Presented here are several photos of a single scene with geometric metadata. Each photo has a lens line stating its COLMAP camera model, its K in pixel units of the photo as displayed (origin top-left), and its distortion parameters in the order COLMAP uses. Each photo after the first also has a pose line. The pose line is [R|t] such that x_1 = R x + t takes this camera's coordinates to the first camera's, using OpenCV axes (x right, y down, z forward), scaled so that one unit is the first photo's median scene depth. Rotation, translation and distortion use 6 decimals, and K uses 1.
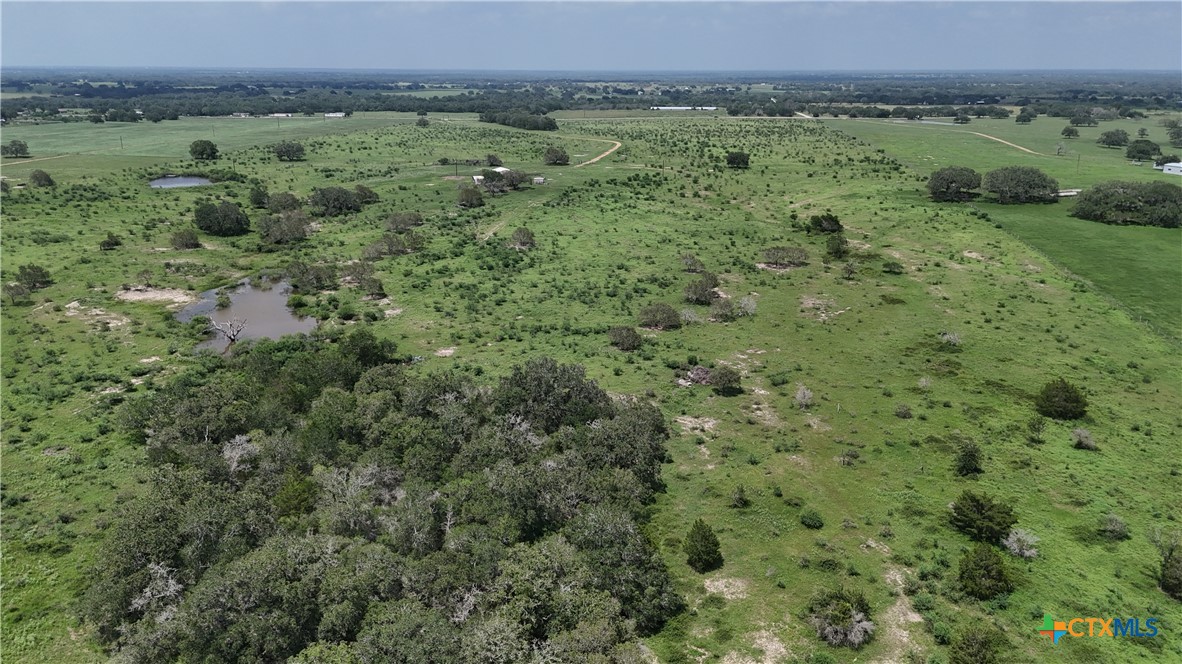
lens RADIAL K [[878.1, 0, 591.0], [0, 878.1, 332.0], [0, 0, 1]] dist [0.078889, -0.082254]
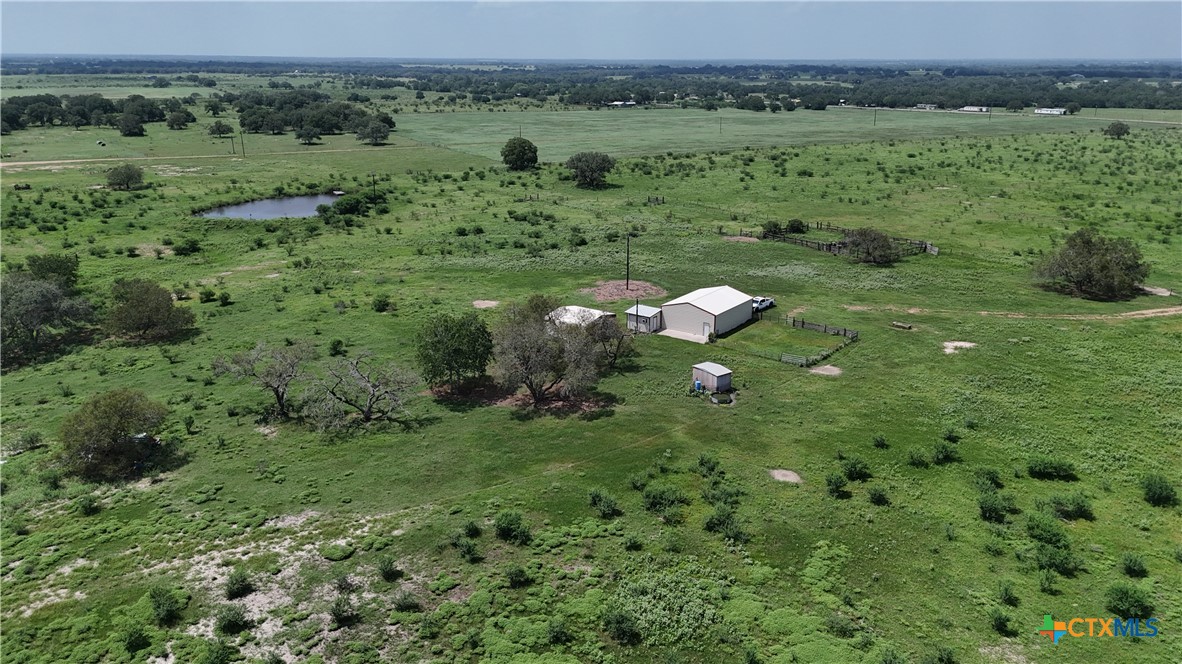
lens RADIAL K [[878.1, 0, 591.0], [0, 878.1, 332.0], [0, 0, 1]] dist [0.078889, -0.082254]
pose [[0.607830, 0.236698, -0.757969, 0.111692], [-0.231198, 0.965938, 0.116241, -0.211971], [0.759664, 0.104586, 0.641850, 0.832748]]
